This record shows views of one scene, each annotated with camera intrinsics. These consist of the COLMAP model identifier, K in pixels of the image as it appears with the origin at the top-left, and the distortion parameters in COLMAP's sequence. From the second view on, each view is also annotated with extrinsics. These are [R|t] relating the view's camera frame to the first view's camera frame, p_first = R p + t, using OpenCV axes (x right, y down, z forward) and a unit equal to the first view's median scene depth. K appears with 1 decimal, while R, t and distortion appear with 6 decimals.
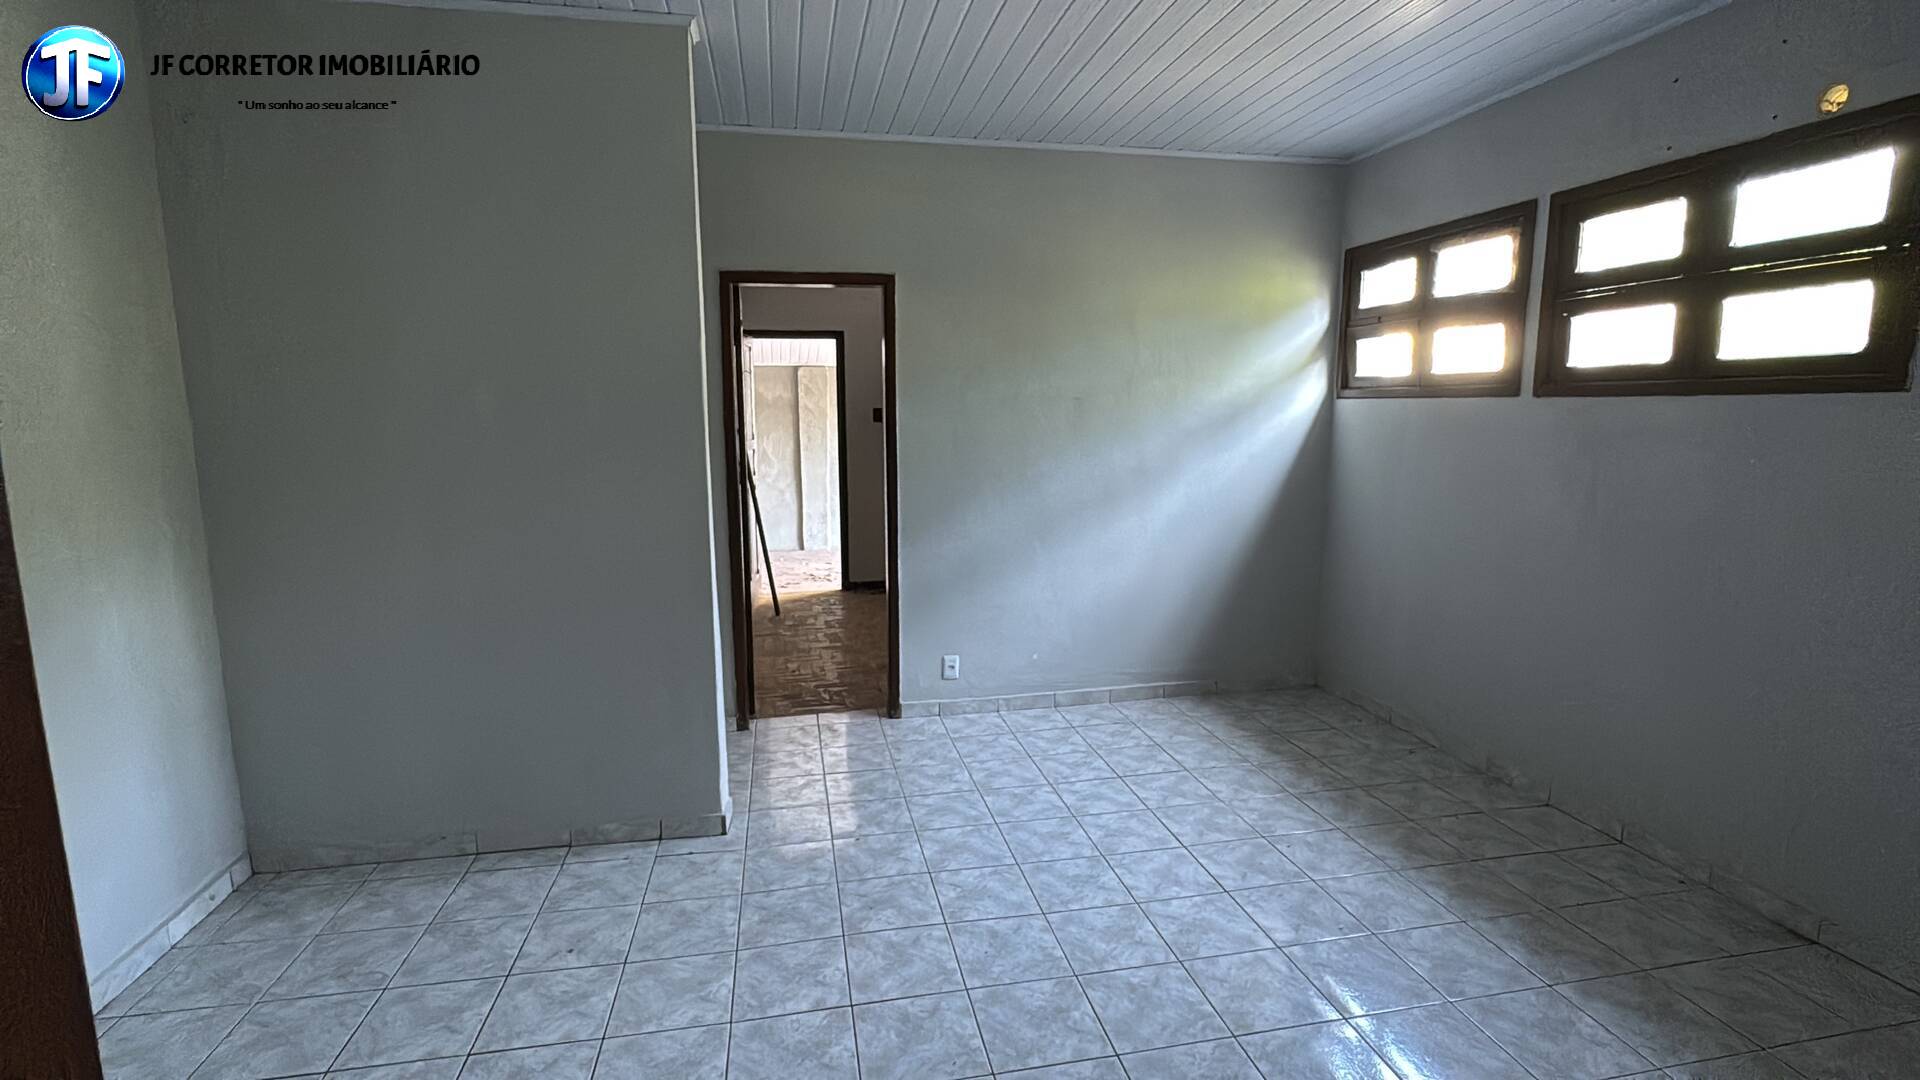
lens RADIAL K [[876.2, 0, 959.4], [0, 876.2, 542.1], [0, 0, 1]] dist [-0.007991, 0.000564]
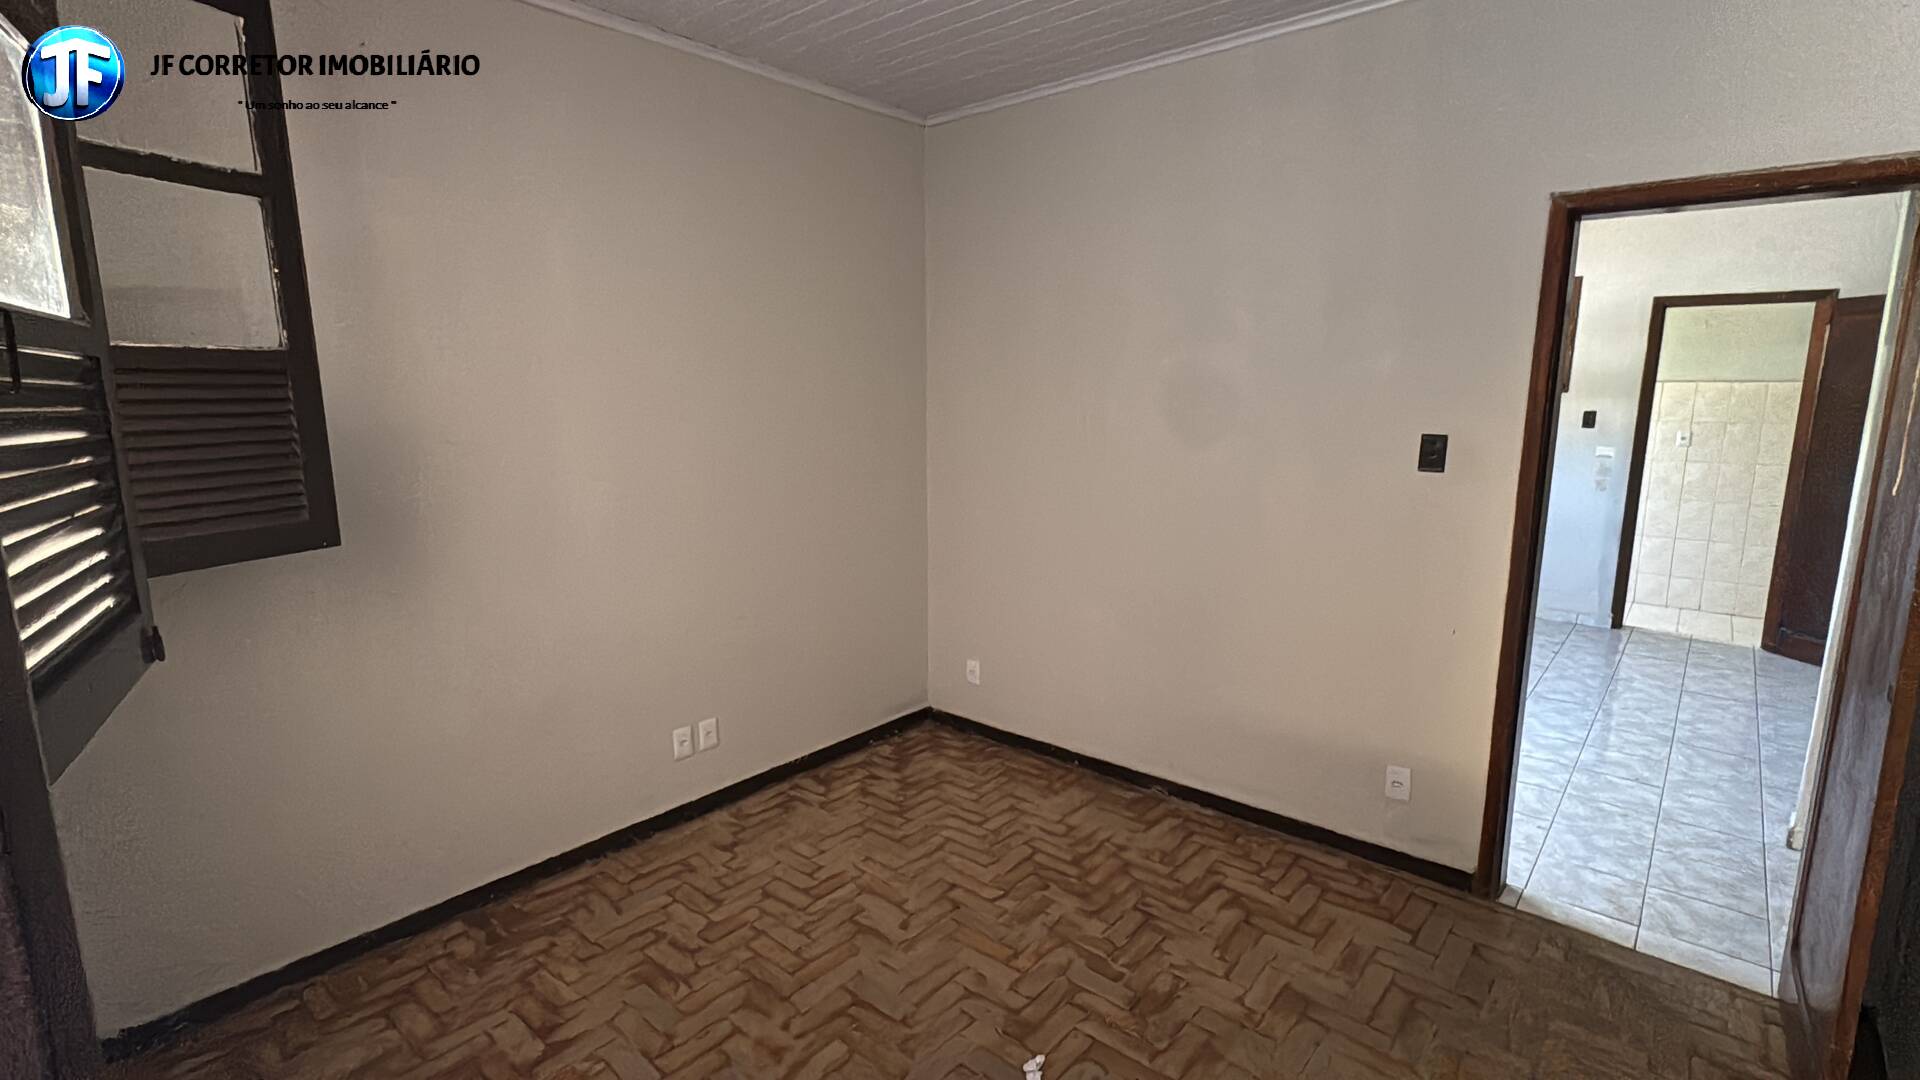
lens RADIAL K [[876.2, 0, 955.0], [0, 876.2, 537.9], [0, 0, 1]] dist [-0.007991, 0.000564]
pose [[-0.605555, -0.131651, 0.784838, -0.189412], [0.126627, 0.957716, 0.258351, -0.166404], [-0.785665, 0.255827, -0.563279, 0.995200]]
